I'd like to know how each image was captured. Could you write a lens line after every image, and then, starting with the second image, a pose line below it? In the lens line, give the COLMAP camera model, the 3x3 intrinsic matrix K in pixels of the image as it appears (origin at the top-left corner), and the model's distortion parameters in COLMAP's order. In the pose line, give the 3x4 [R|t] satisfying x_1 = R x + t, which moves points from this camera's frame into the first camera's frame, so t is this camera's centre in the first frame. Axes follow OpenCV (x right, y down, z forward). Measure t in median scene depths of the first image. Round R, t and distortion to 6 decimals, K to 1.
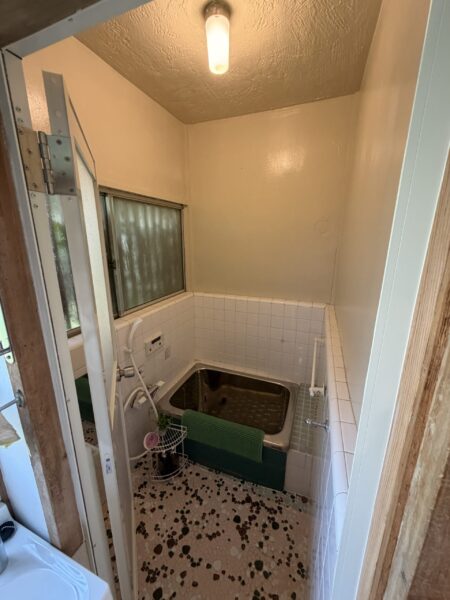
lens RADIAL K [[238.9, 0, 225.0], [0, 238.9, 300.0], [0, 0, 1]] dist [-0.006813, -0.000090]
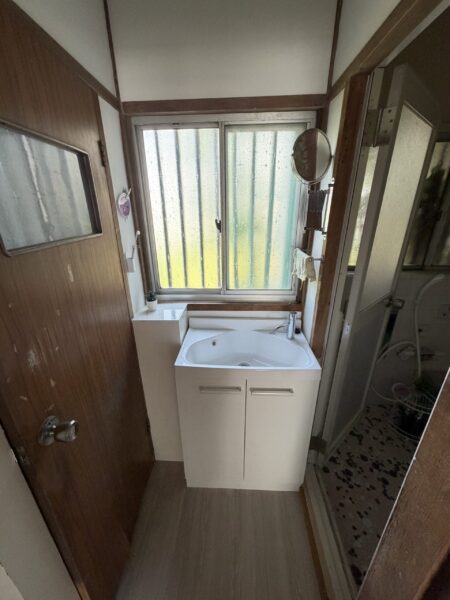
lens RADIAL K [[238.9, 0, 225.0], [0, 238.9, 300.0], [0, 0, 1]] dist [-0.006813, -0.000090]
pose [[0.328664, 0.328820, -0.885357, 0.267483], [-0.220067, 0.938294, 0.266787, 0.125538], [0.918450, 0.107155, 0.380746, -0.175423]]
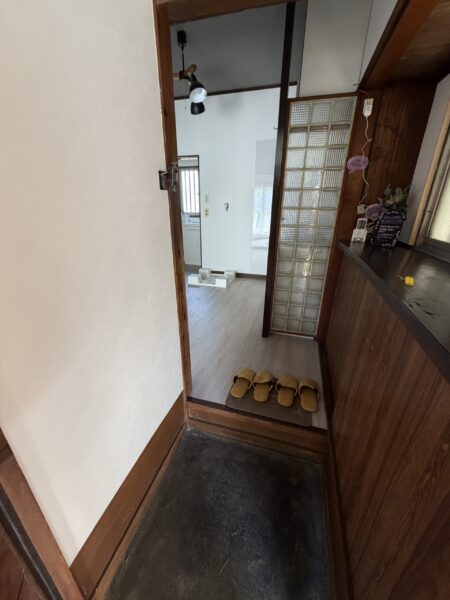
lens RADIAL K [[238.9, 0, 225.0], [0, 238.9, 300.0], [0, 0, 1]] dist [-0.006813, -0.000090]
pose [[0.080697, 0.370976, -0.925130, 3.270923], [-0.253479, 0.905280, 0.340906, 0.220218], [0.963969, 0.206991, 0.167088, 0.232851]]
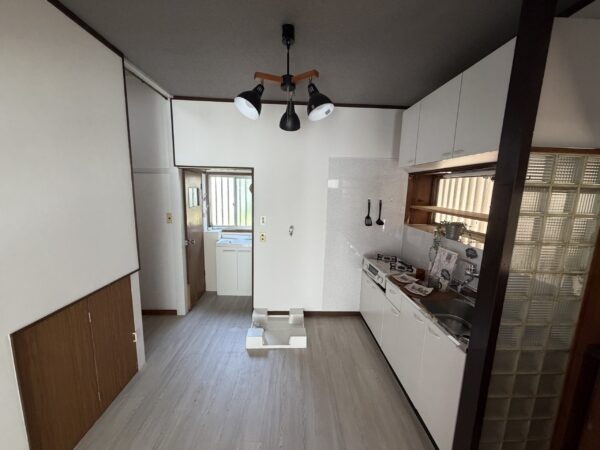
lens RADIAL K [[238.9, 0, 300.0], [0, 238.9, 225.0], [0, 0, 1]] dist [-0.006813, -0.000090]
pose [[0.407321, 0.146097, -0.901524, 2.265179], [-0.249849, 0.967291, 0.043870, 0.021495], [0.878445, 0.207375, 0.430500, -0.361217]]
